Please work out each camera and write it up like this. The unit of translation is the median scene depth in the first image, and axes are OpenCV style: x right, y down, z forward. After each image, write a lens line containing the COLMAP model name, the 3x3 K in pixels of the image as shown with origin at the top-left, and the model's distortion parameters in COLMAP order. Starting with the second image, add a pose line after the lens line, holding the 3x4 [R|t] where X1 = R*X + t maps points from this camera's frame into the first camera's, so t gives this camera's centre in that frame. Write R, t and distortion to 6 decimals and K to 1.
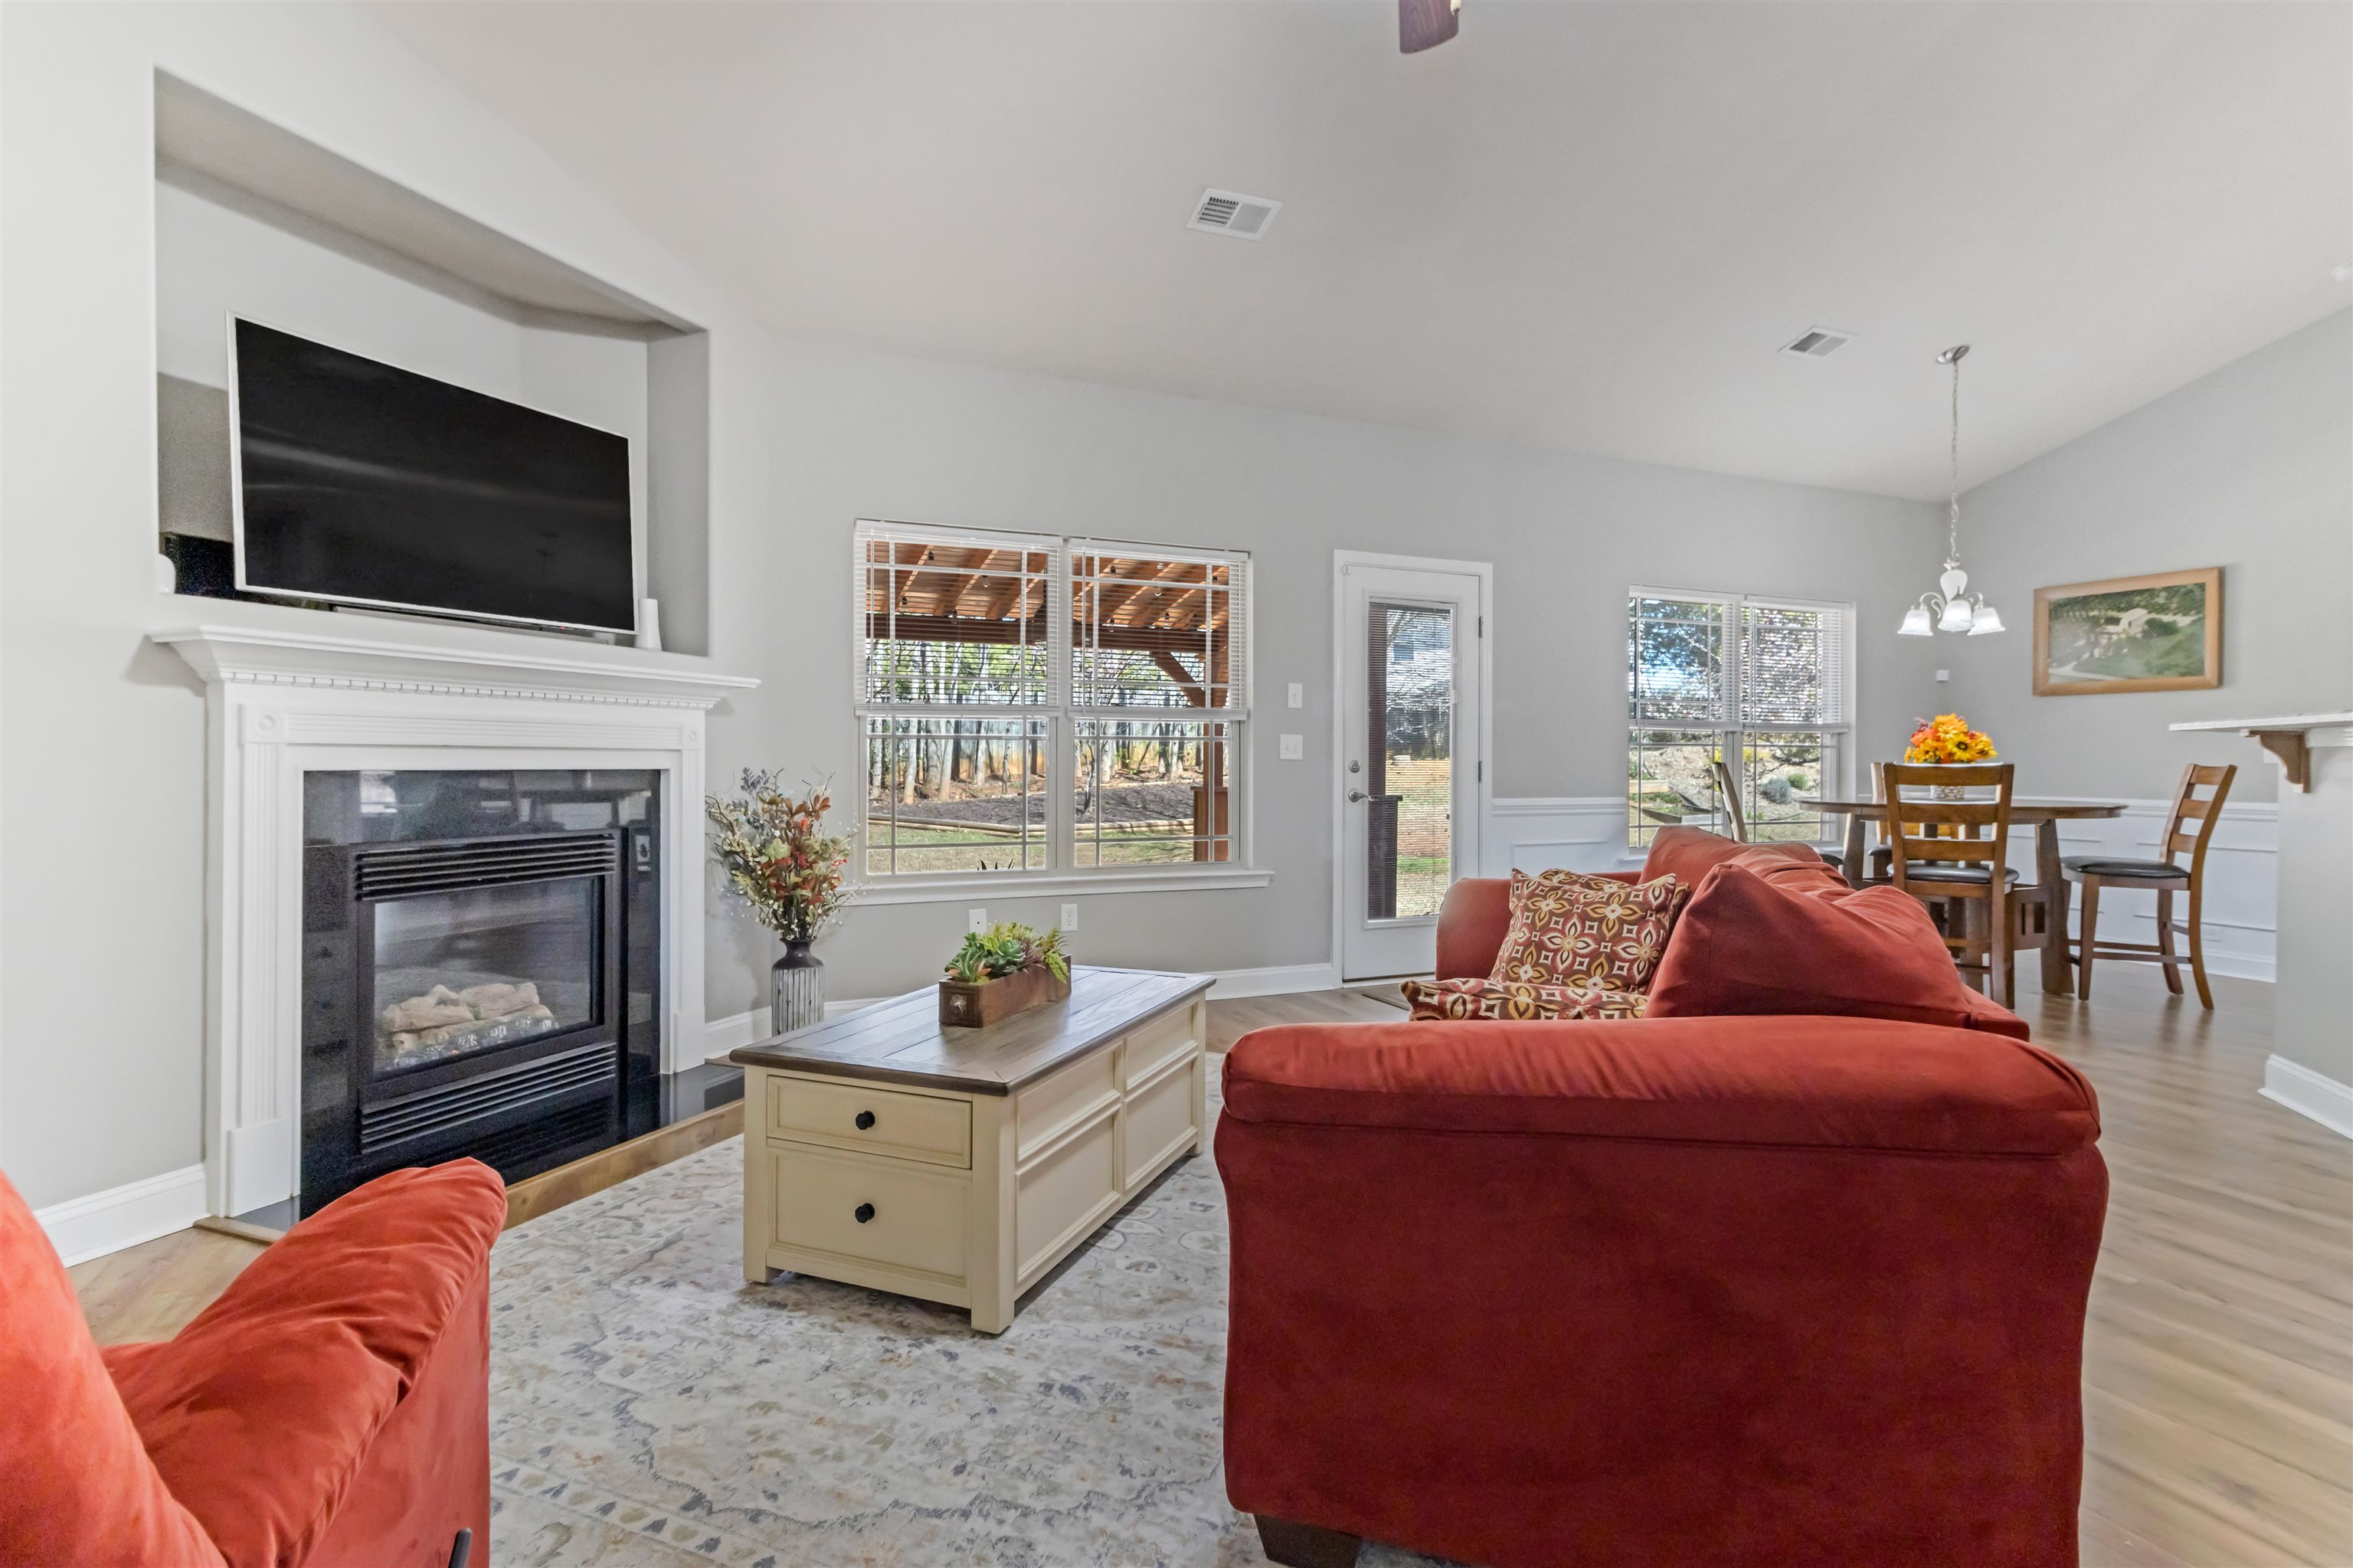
lens RADIAL K [[1139.4, 0, 1170.4], [0, 1139.4, 767.6], [0, 0, 1]] dist [0.000511, -0.000176]
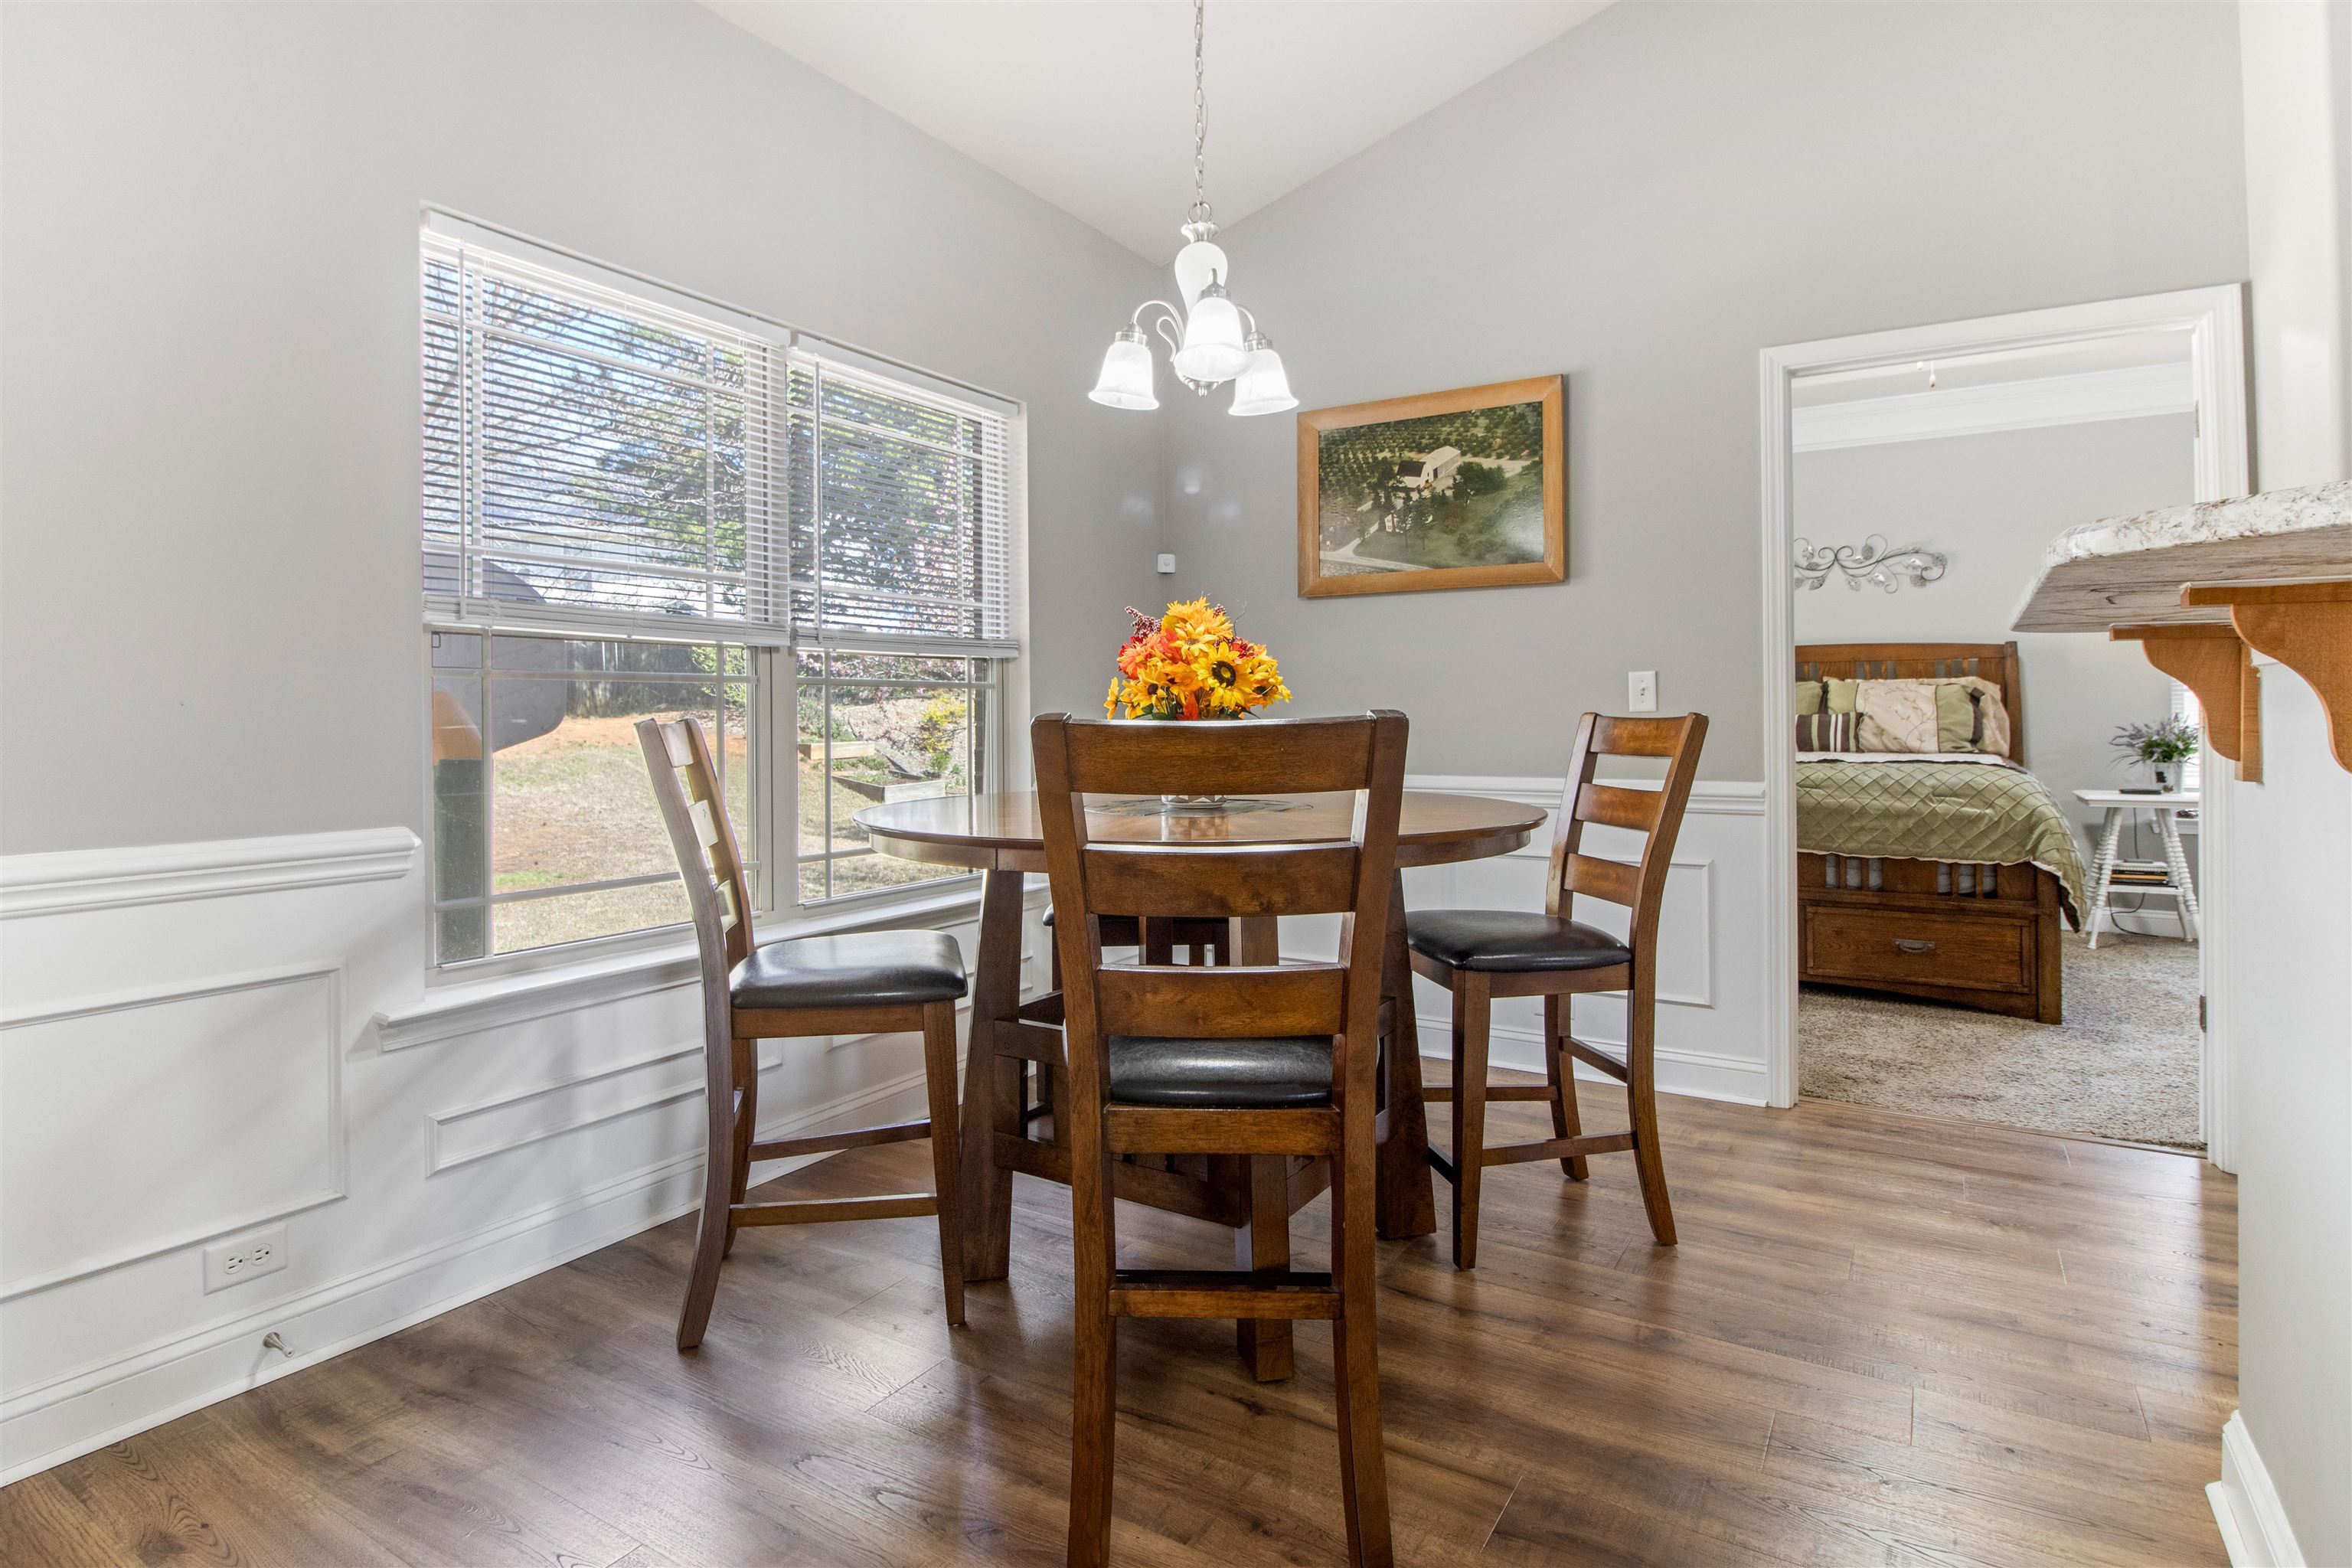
lens RADIAL K [[1138.9, 0, 1169.9], [0, 1138.9, 767.6], [0, 0, 1]] dist [0.000511, -0.000176]
pose [[0.817348, -0.034986, 0.575081, 0.426155], [0.013415, 0.999040, 0.041712, -0.002733], [-0.575988, -0.026379, 0.817032, 0.650814]]
